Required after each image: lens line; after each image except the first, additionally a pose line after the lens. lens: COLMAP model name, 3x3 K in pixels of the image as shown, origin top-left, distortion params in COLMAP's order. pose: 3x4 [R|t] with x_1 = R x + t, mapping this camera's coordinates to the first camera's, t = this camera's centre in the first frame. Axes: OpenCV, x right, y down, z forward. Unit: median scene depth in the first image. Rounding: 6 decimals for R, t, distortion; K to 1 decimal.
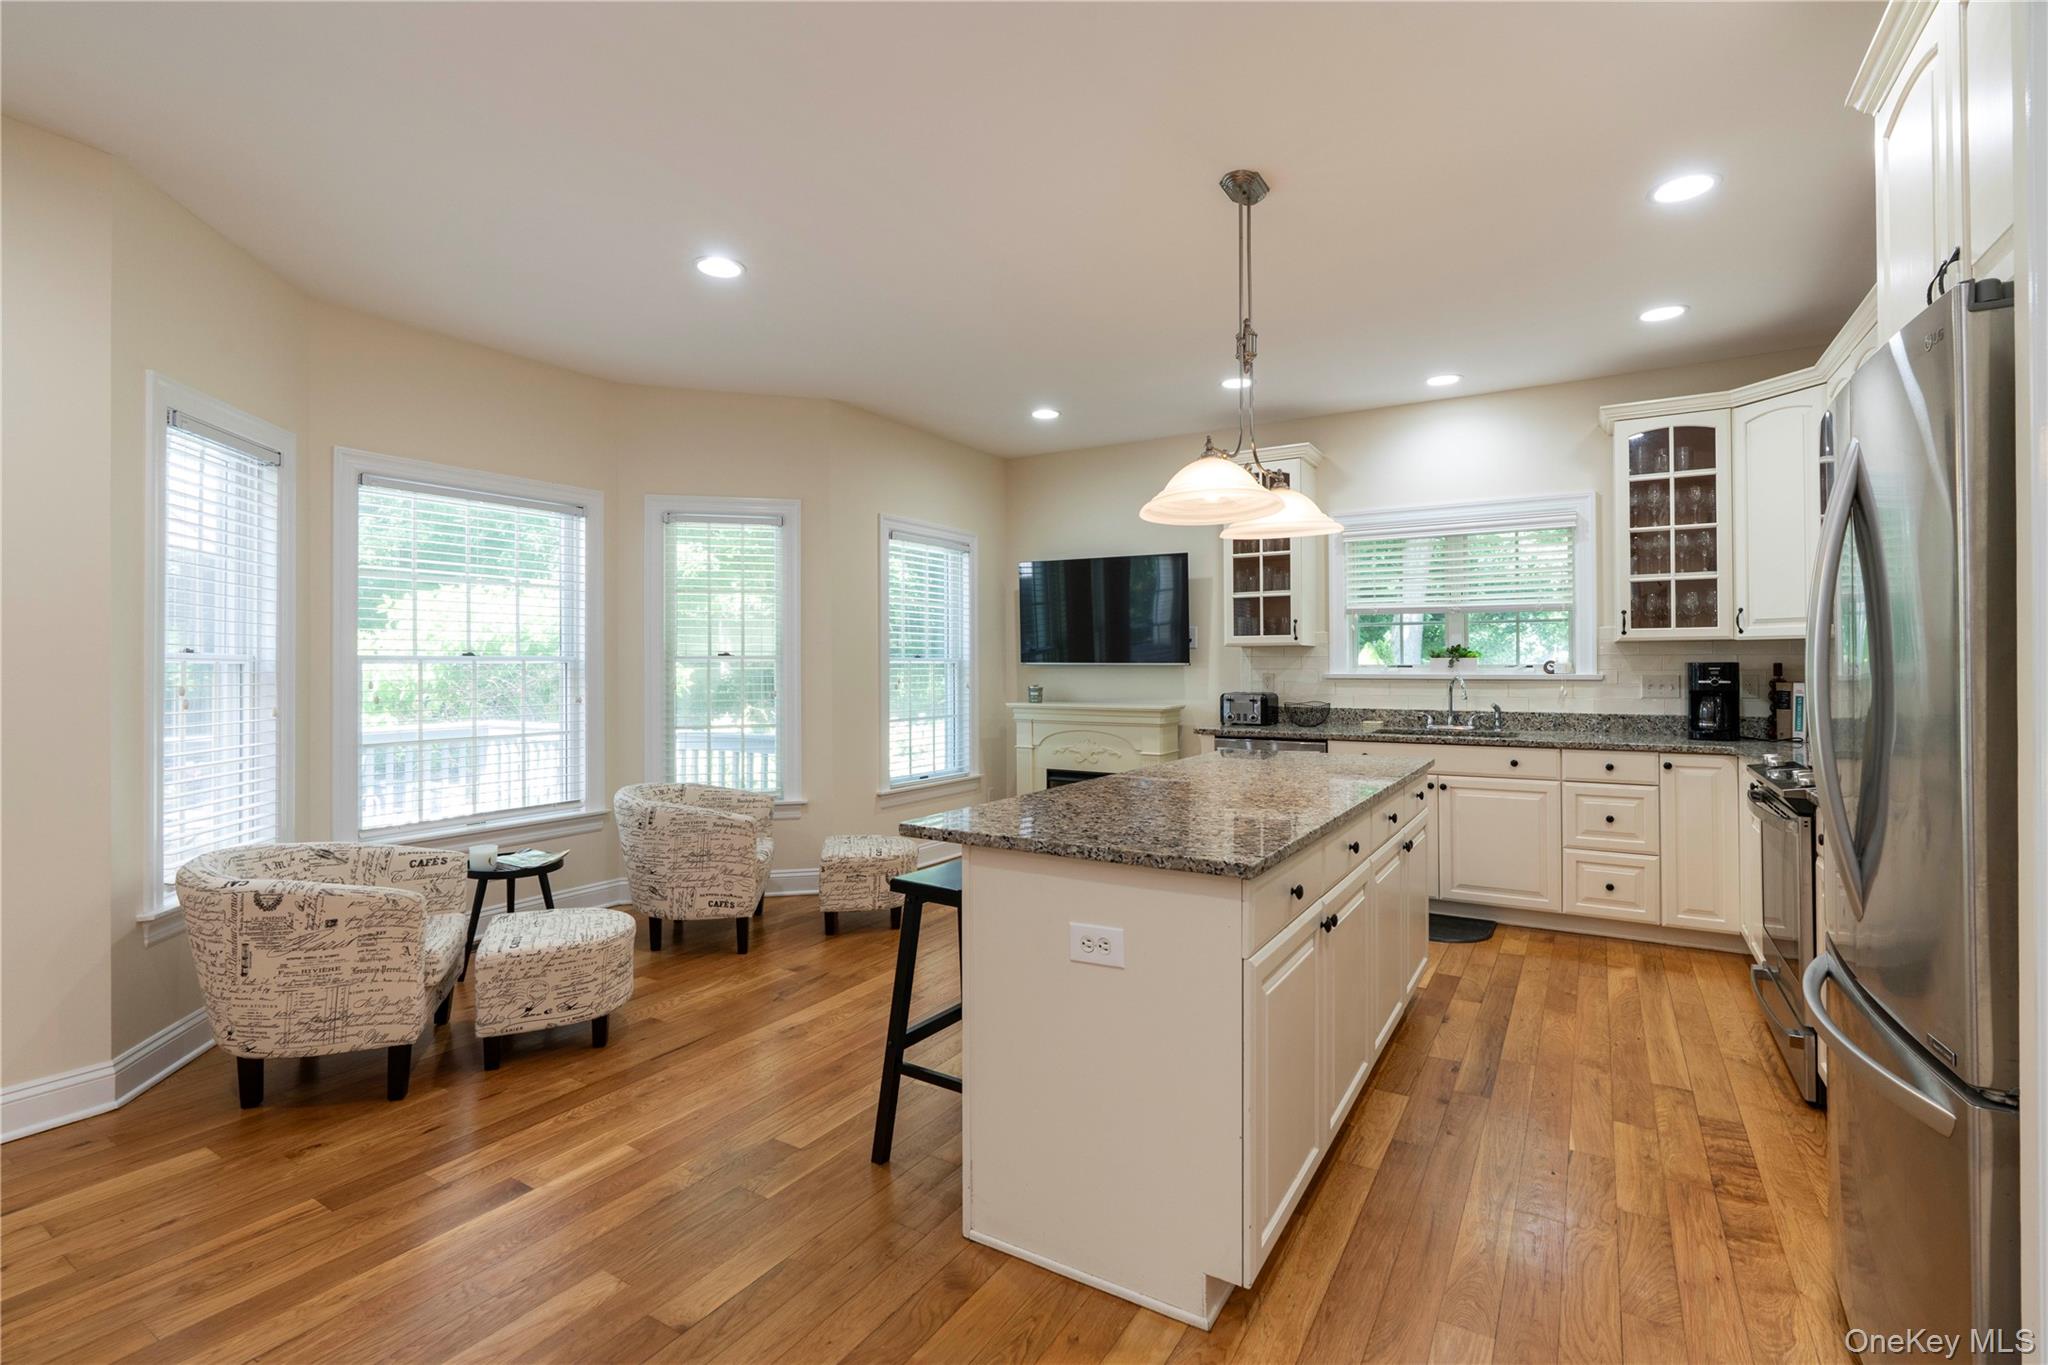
lens RADIAL K [[926.8, 0, 1030.5], [0, 926.8, 659.1], [0, 0, 1]] dist [-0.012439, 0.006562]
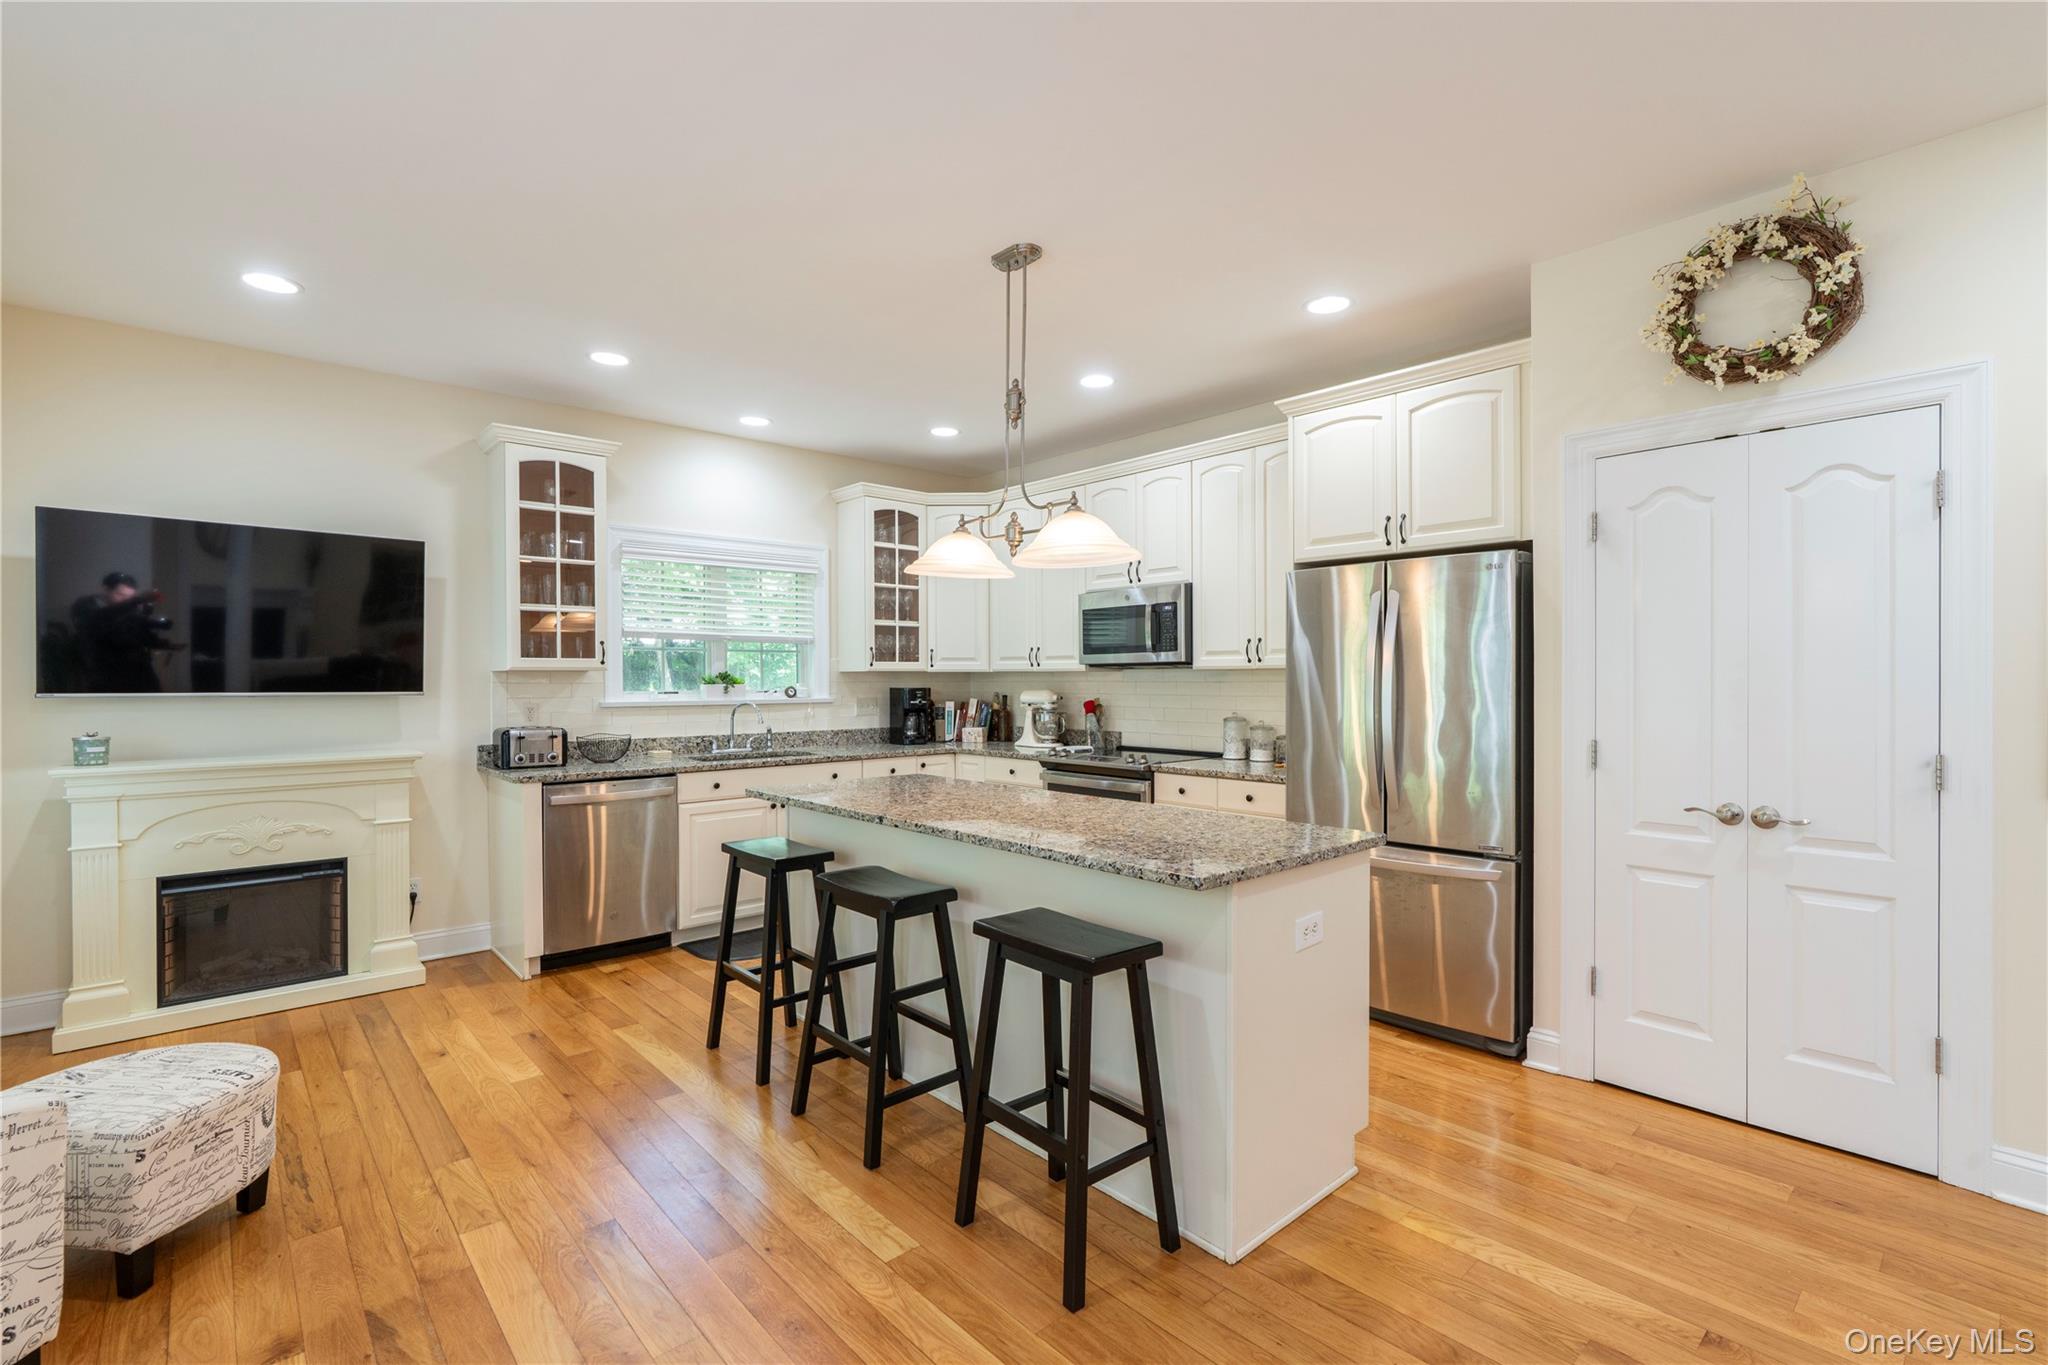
lens RADIAL K [[926.8, 0, 1023.1], [0, 926.8, 686.9], [0, 0, 1]] dist [-0.012439, 0.006562]
pose [[0.279673, -0.004164, 0.960086, -0.490037], [-0.001202, 0.999988, 0.004687, -0.003975], [-0.960094, -0.002465, 0.279665, 0.417778]]
